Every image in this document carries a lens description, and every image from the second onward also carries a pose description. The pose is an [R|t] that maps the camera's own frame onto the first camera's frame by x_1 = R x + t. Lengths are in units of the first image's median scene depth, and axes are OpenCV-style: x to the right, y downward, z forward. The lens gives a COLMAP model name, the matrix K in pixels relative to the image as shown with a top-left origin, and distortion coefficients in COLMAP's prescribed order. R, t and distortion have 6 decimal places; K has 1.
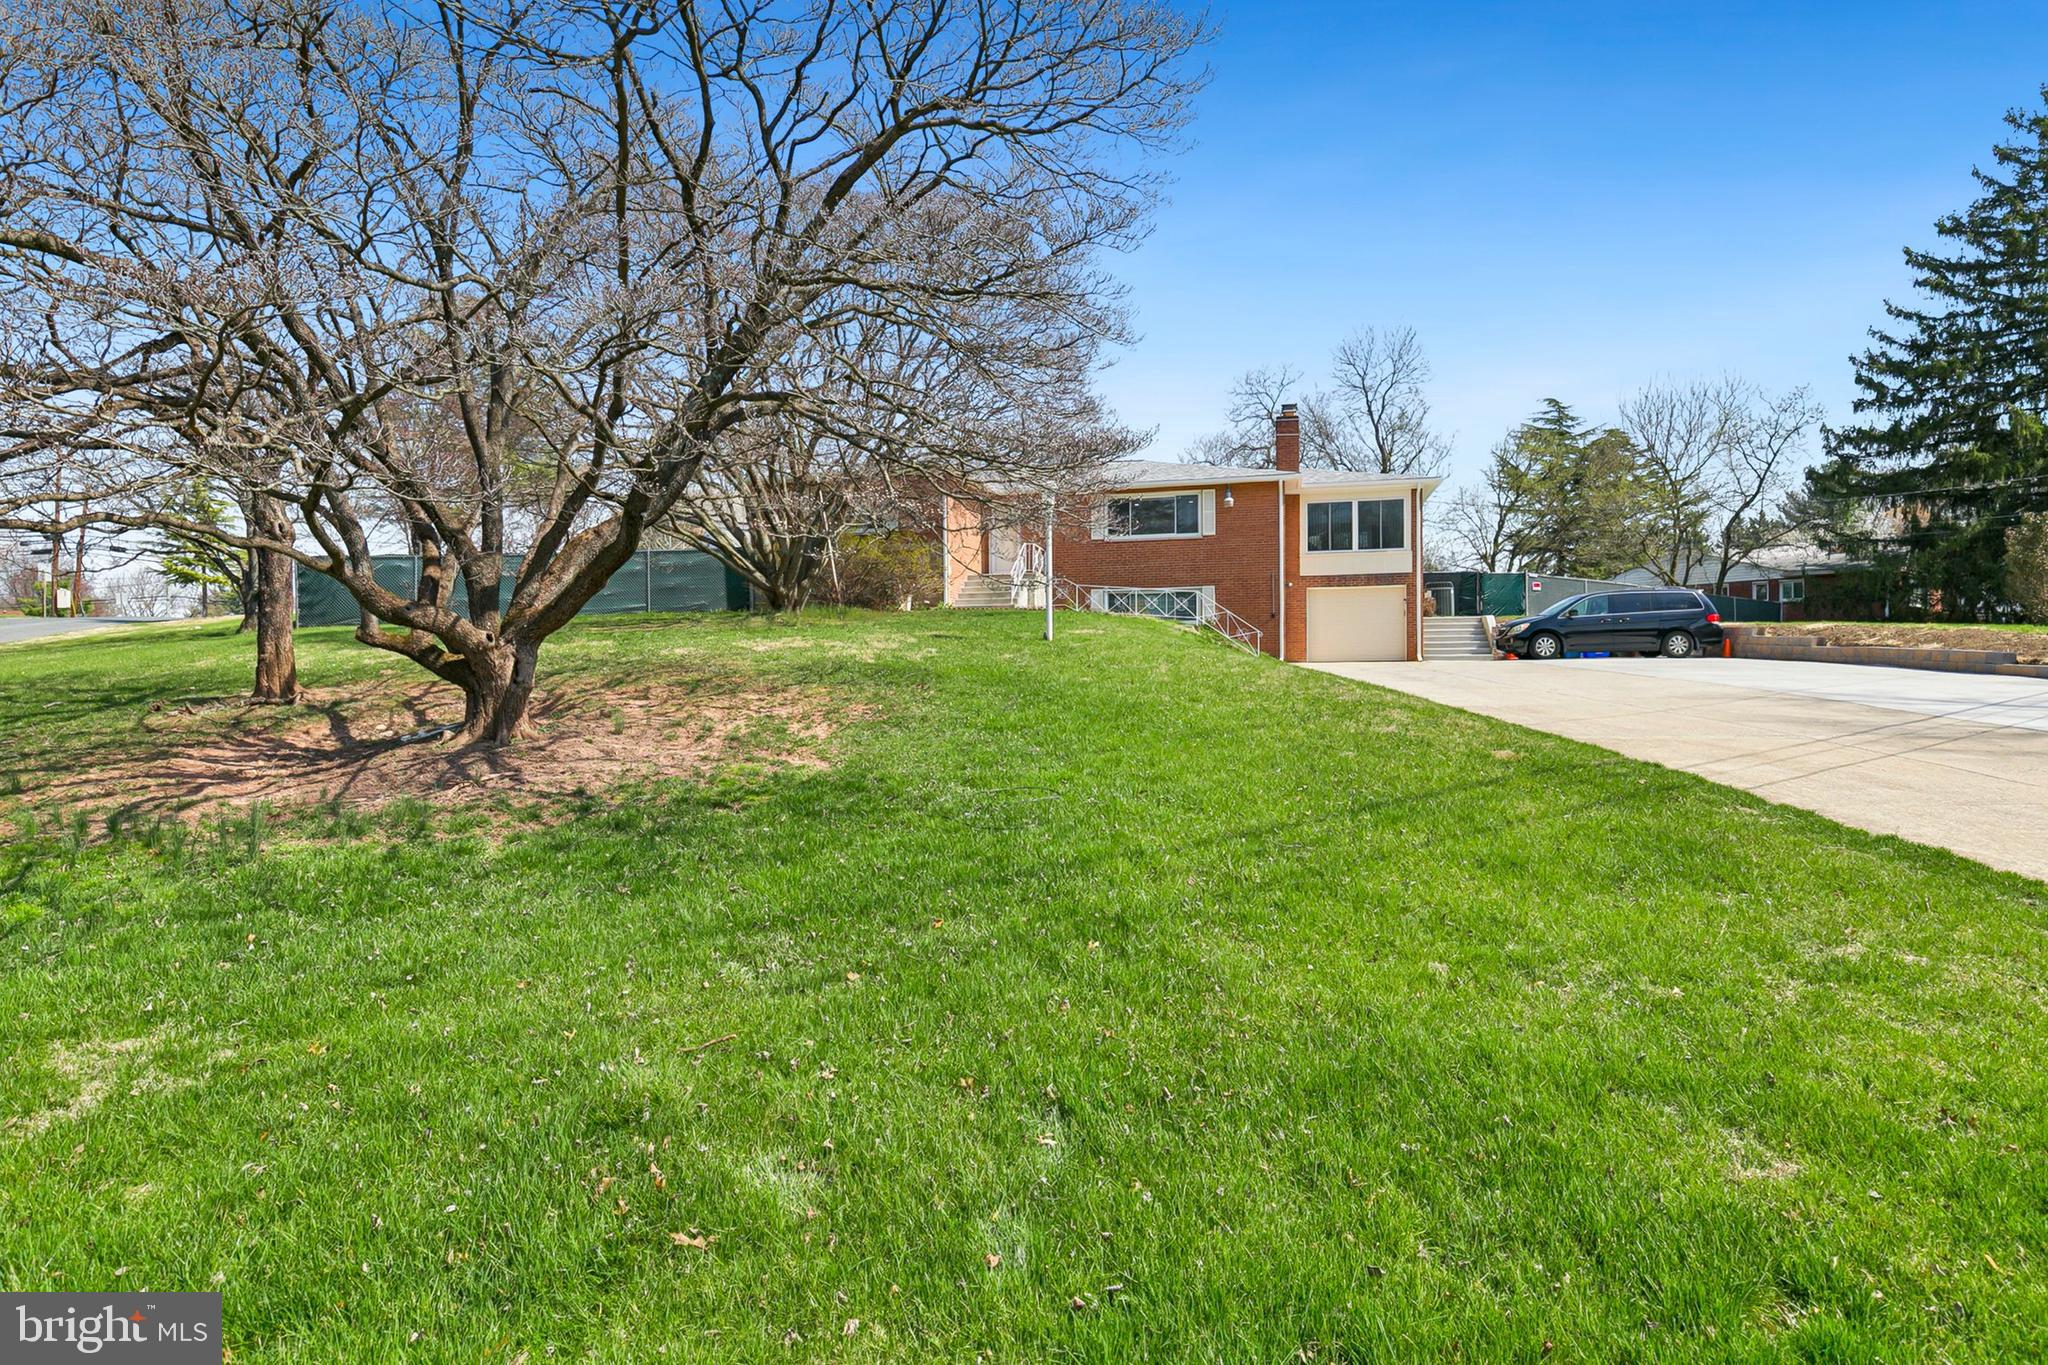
lens RADIAL K [[1173.4, 0, 1024.0], [0, 1173.4, 682.5], [0, 0, 1]] dist [-0.000179, 0.000025]
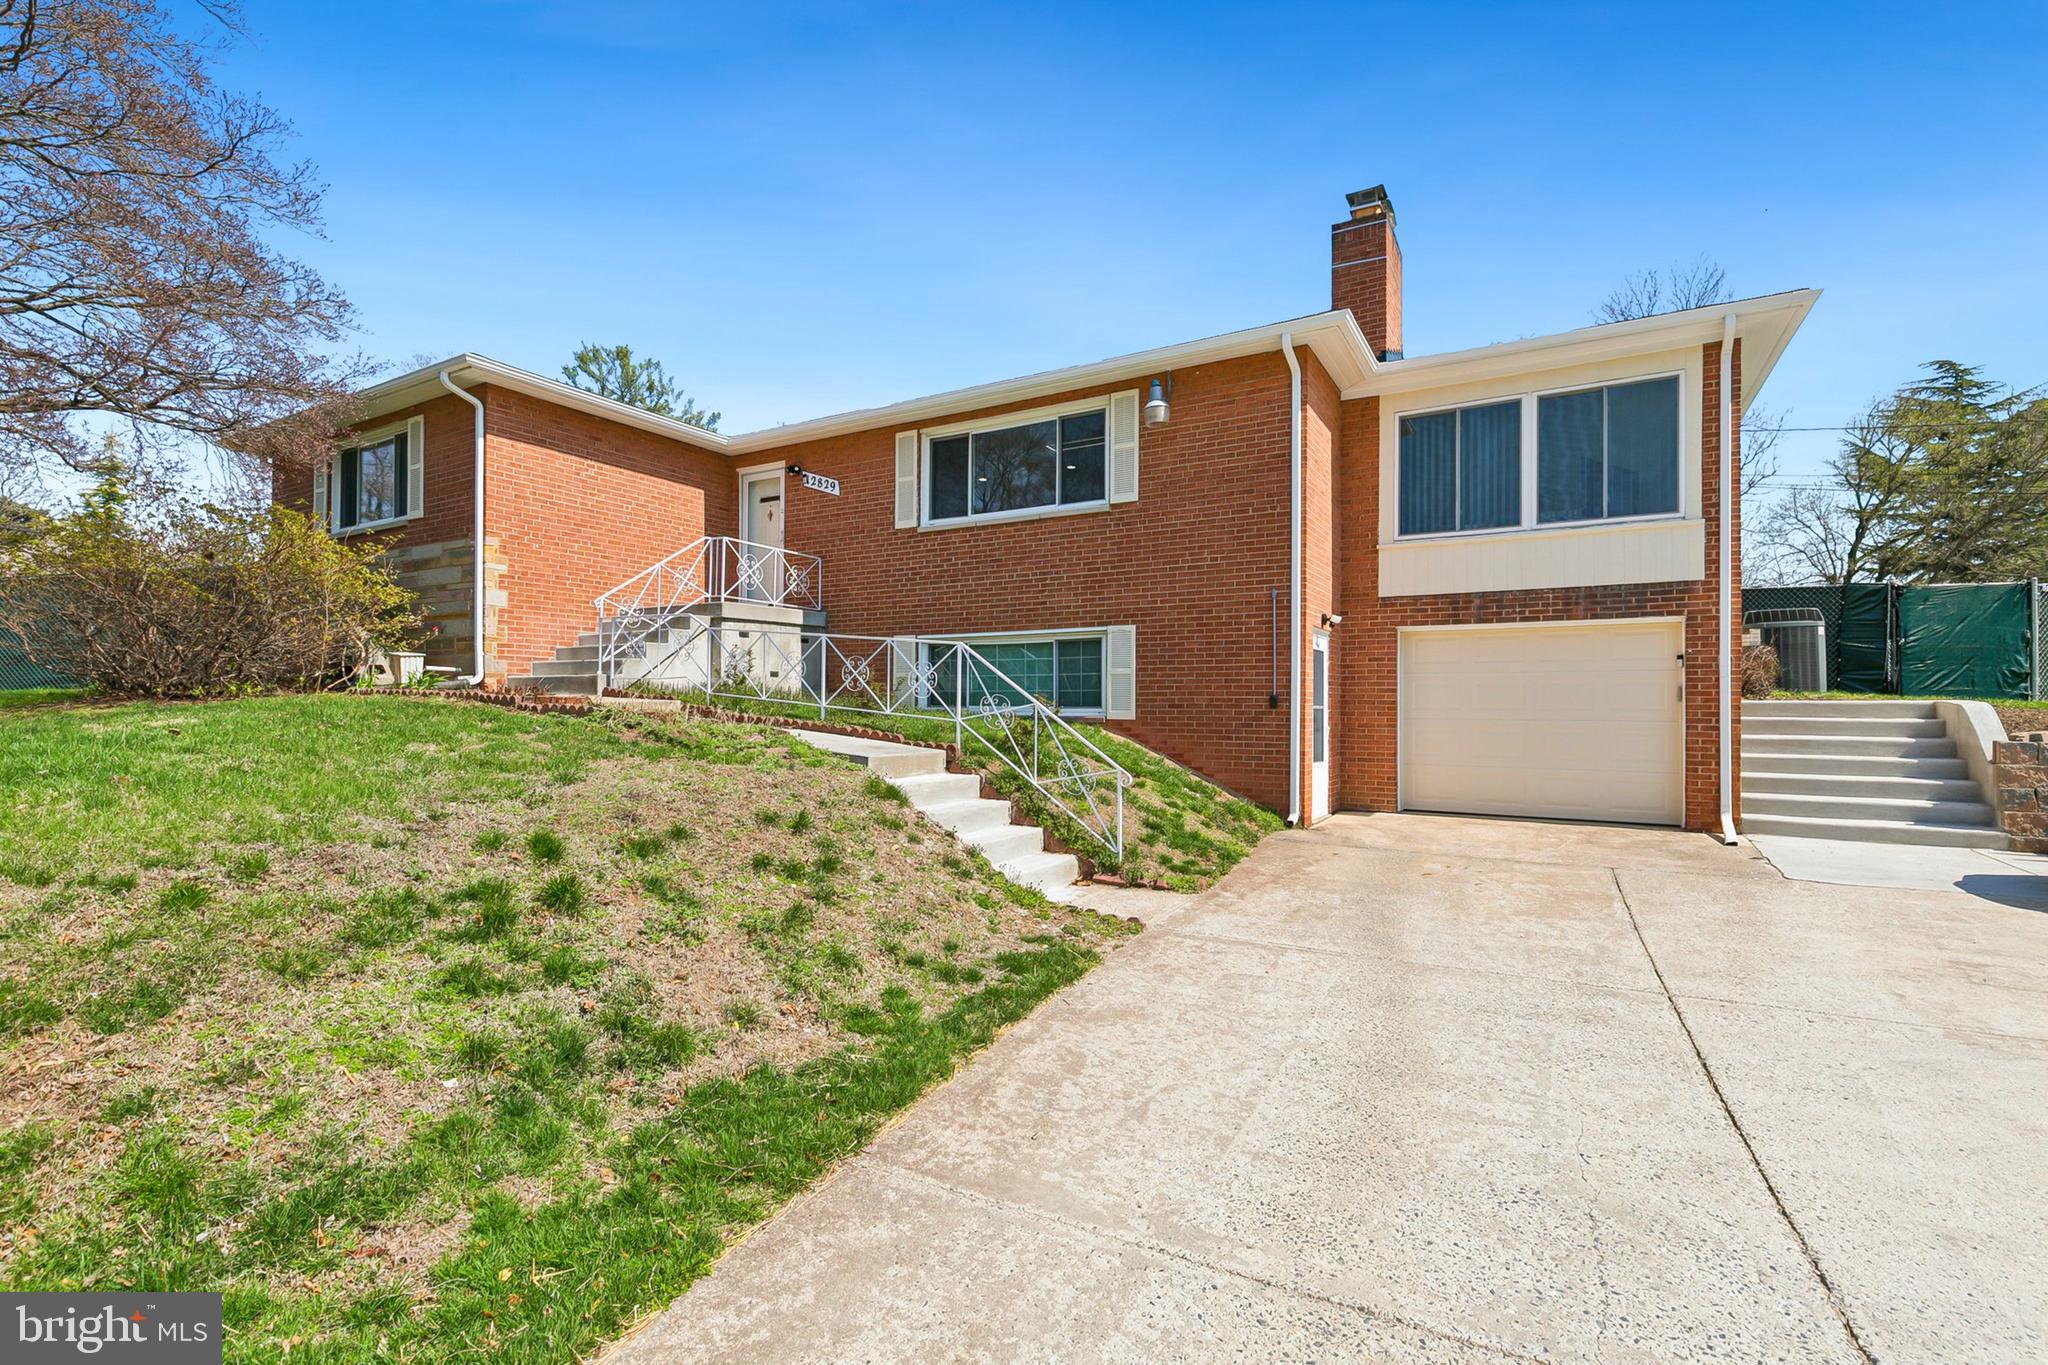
lens RADIAL K [[920.6, 0, 1024.0], [0, 920.6, 682.5], [0, 0, 1]] dist [0.000223, -0.000223]
pose [[0.947214, 0.010271, -0.320437, 0.218331], [-0.016518, 0.999723, -0.016784, -0.053251], [0.320175, 0.021191, 0.947121, 0.650098]]
